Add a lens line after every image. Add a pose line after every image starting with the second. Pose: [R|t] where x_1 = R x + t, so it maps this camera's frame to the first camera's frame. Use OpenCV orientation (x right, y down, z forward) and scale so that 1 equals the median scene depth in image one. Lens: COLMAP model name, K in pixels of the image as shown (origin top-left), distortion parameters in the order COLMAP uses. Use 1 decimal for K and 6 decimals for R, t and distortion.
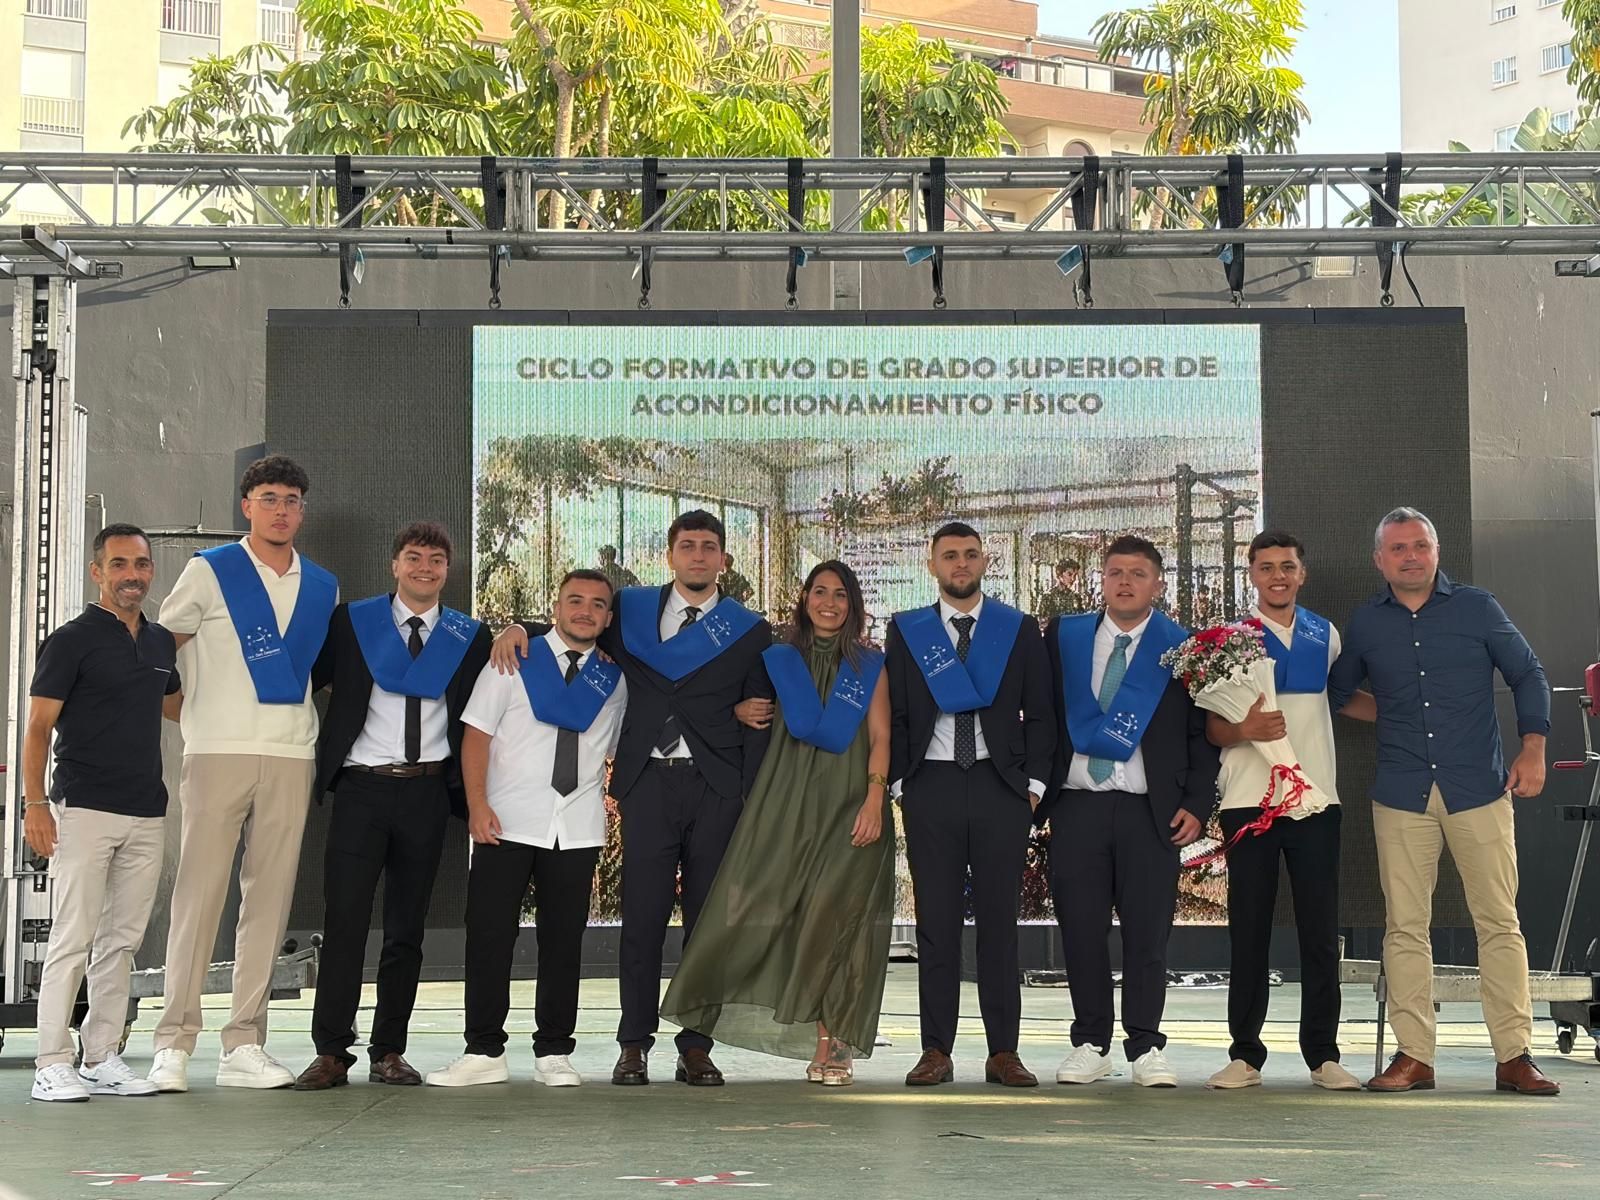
lens RADIAL K [[2504.2, 0, 768.0], [0, 2504.2, 600.0], [0, 0, 1]] dist [0.189027, -0.616283]
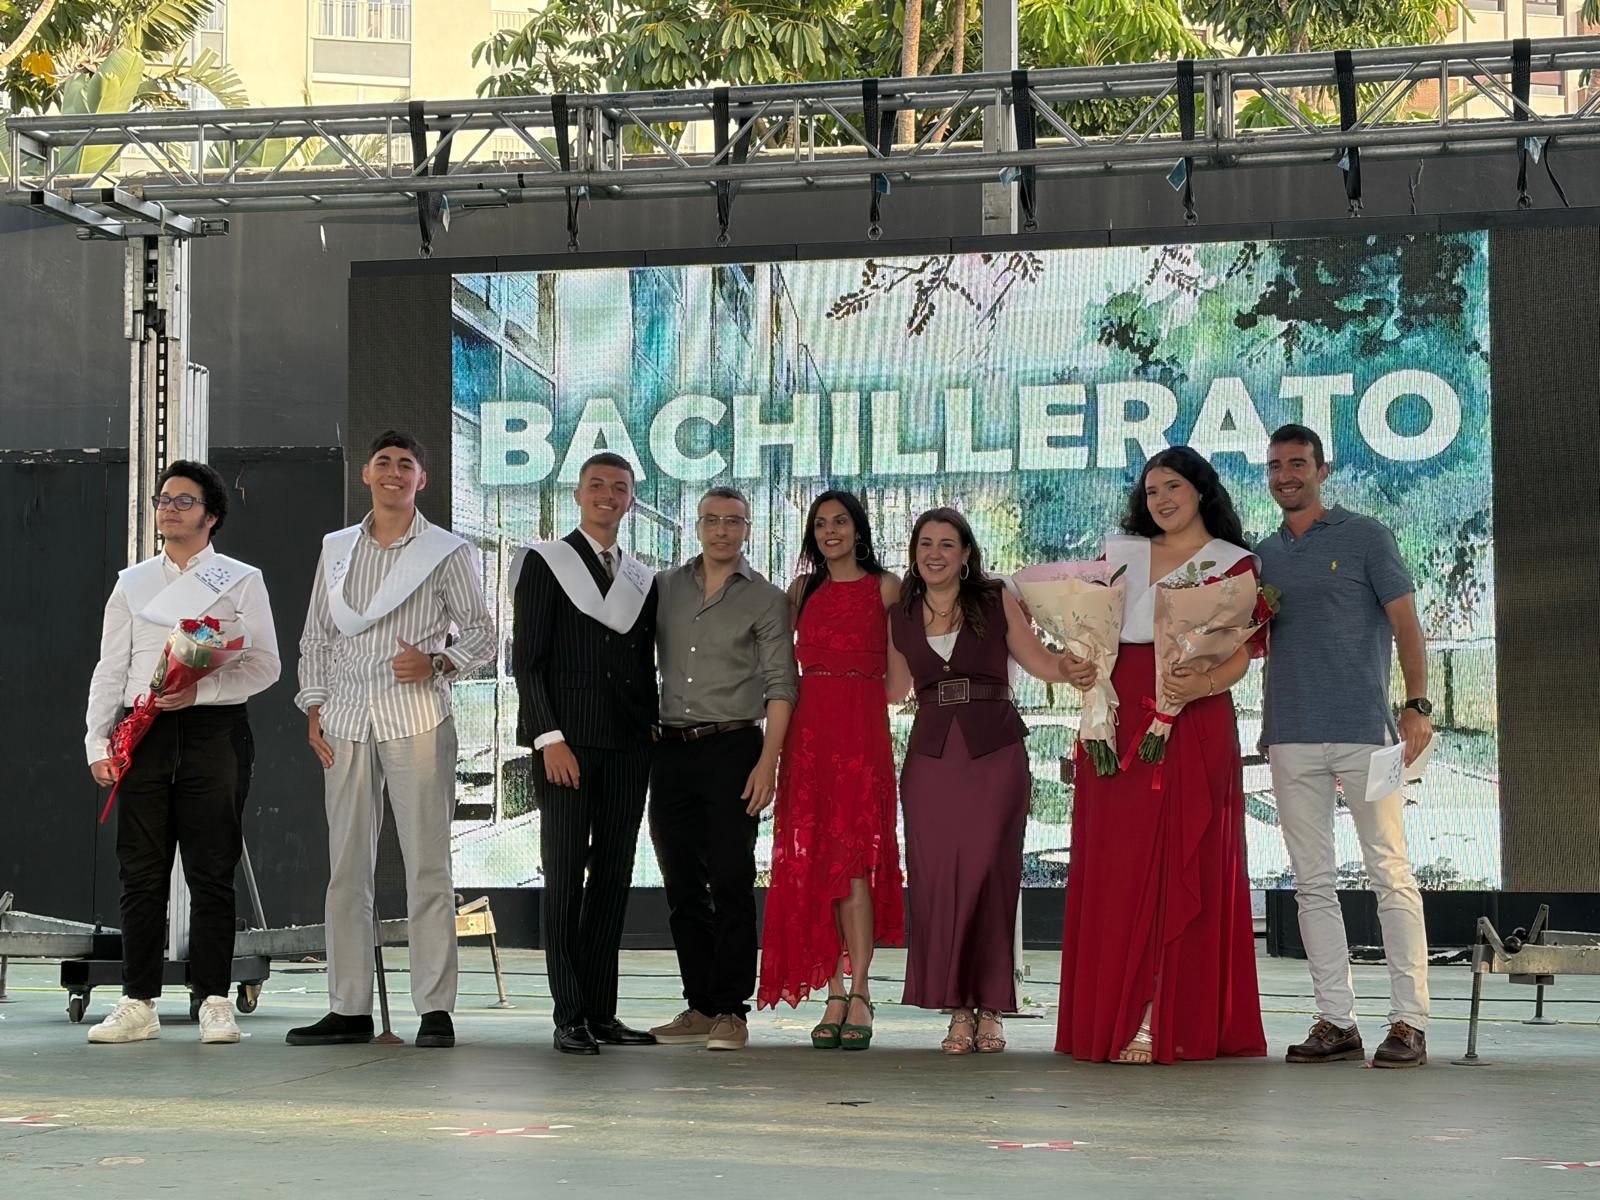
lens RADIAL K [[2773.8, 0, 804.9], [0, 2773.8, 602.5], [0, 0, 1]] dist [0.243685, -1.020834]
pose [[0.979768, -0.015017, -0.199572, 0.187061], [0.019733, 0.999571, 0.021662, -0.002056], [0.199161, -0.025162, 0.979644, -0.039129]]
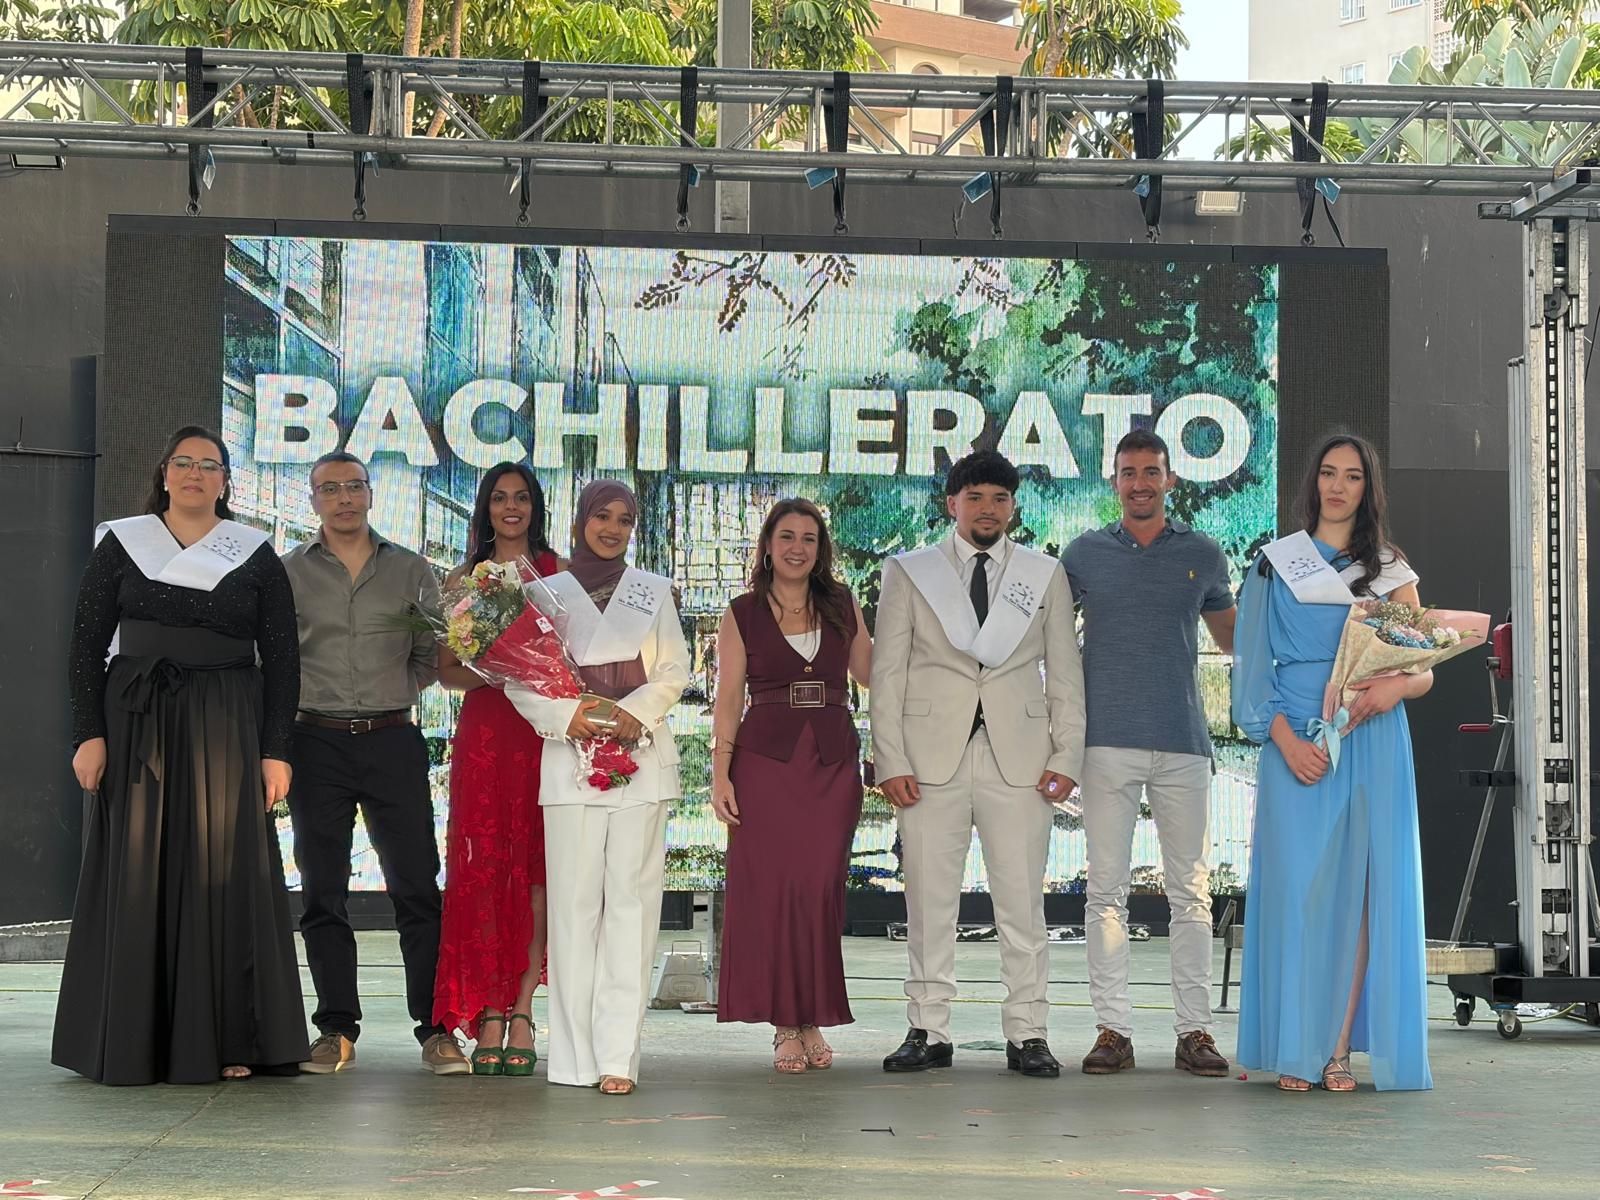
lens RADIAL K [[2532.9, 0, 794.3], [0, 2532.9, 609.2], [0, 0, 1]] dist [0.221904, -0.893286]
pose [[0.996998, 0.016550, 0.075637, -0.017969], [-0.019047, 0.999293, 0.032416, -0.006951], [-0.075047, -0.033759, 0.996608, 0.049842]]
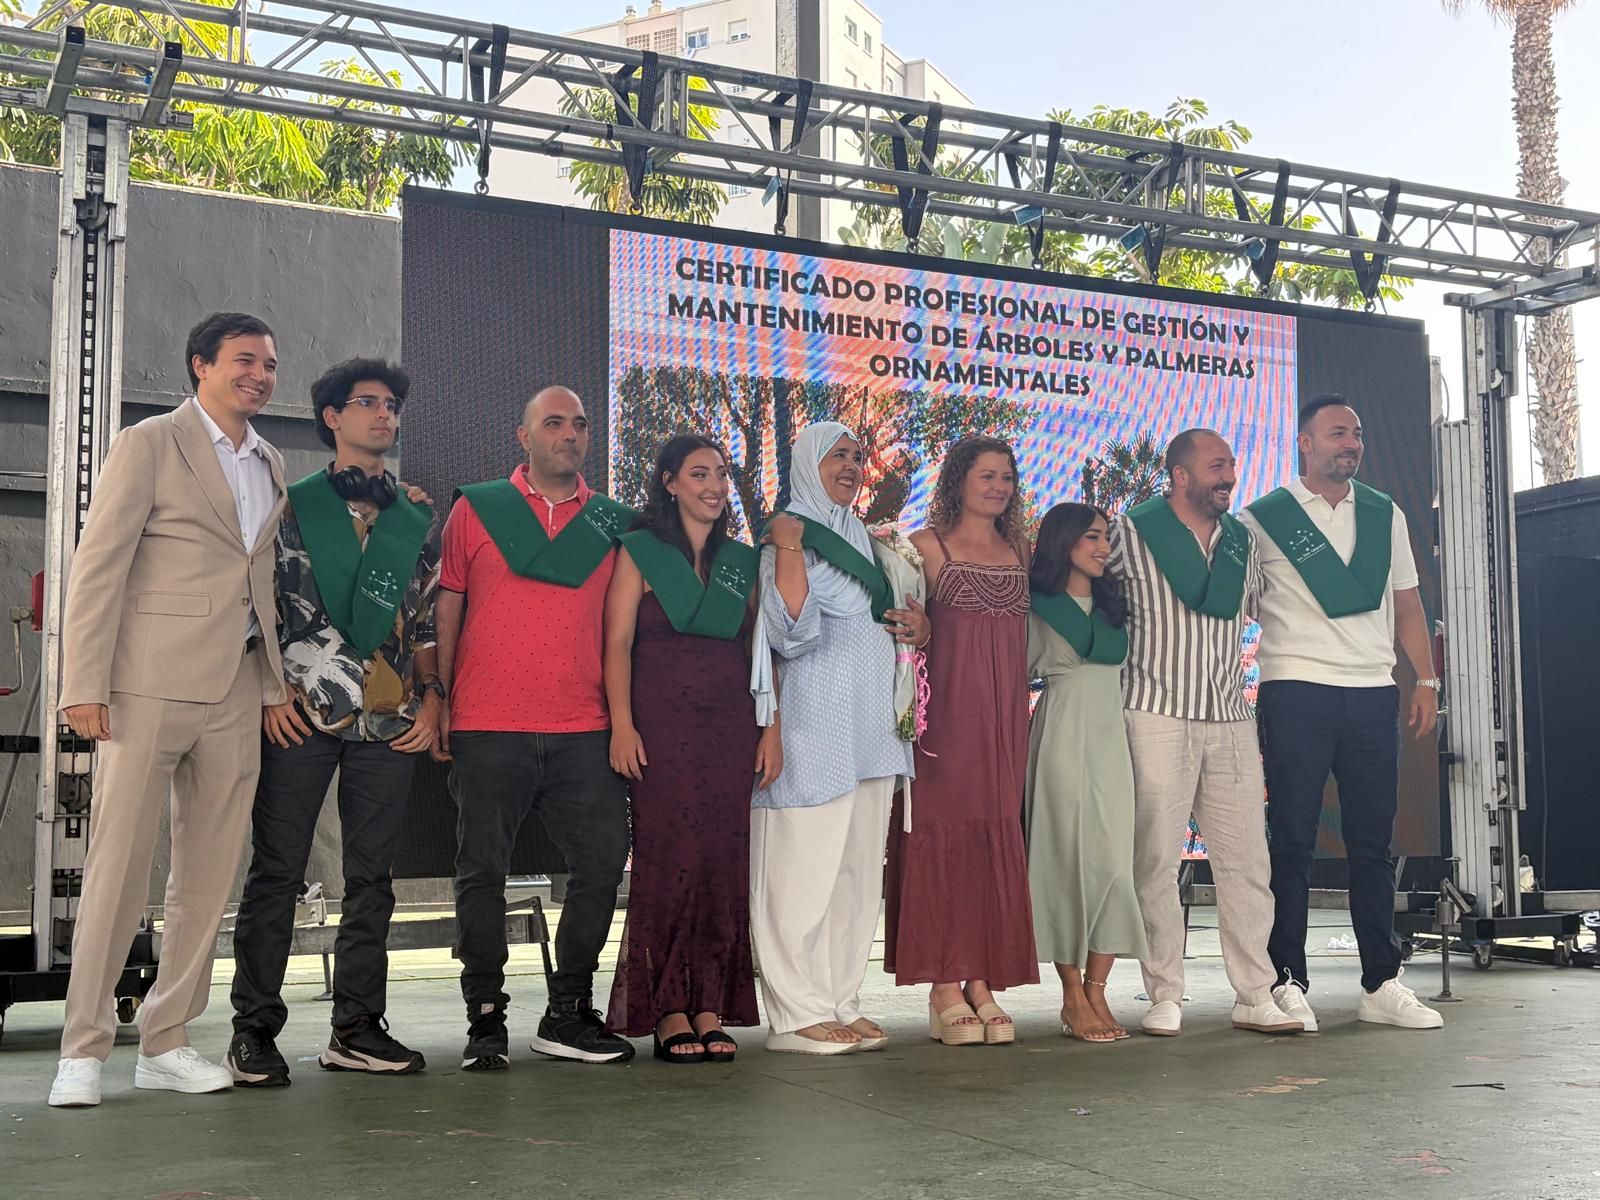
lens RADIAL K [[2014.7, 0, 843.5], [0, 2014.7, 603.1], [0, 0, 1]] dist [0.021052, -0.047681]
pose [[0.897017, 0.040903, 0.440100, -0.356245], [-0.043311, 0.999051, -0.004576, 0.028383], [-0.439870, -0.014956, 0.897937, 0.277933]]
